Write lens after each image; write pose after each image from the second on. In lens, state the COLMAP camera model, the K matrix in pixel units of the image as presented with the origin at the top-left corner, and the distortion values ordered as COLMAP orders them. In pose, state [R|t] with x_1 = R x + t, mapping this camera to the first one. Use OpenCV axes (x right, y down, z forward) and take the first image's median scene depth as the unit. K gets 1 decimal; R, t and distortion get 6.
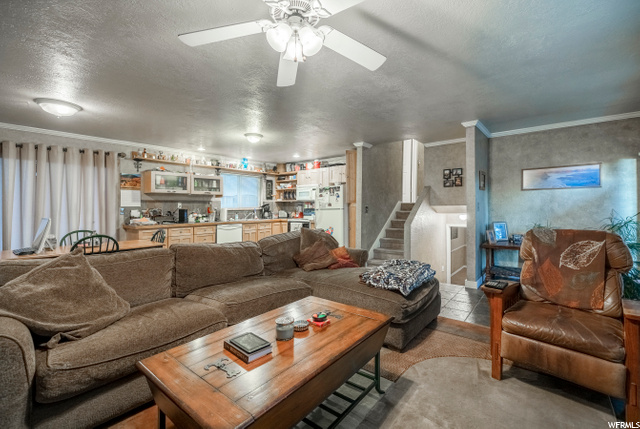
lens RADIAL K [[278.2, 0, 319.0], [0, 278.2, 213.2], [0, 0, 1]] dist [-0.002037, -0.000235]
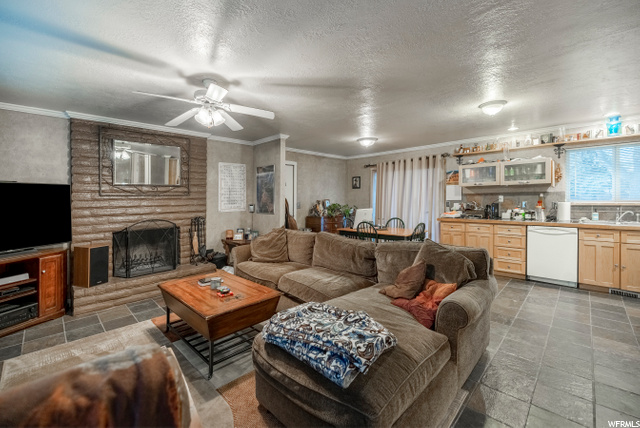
lens RADIAL K [[278.2, 0, 311.3], [0, 278.2, 196.8], [0, 0, 1]] dist [-0.002037, -0.000235]
pose [[-0.115664, 0.003005, -0.993284, 0.448136], [-0.001067, 0.999994, 0.003150, -0.036866], [0.993288, 0.001424, -0.115660, 0.529392]]
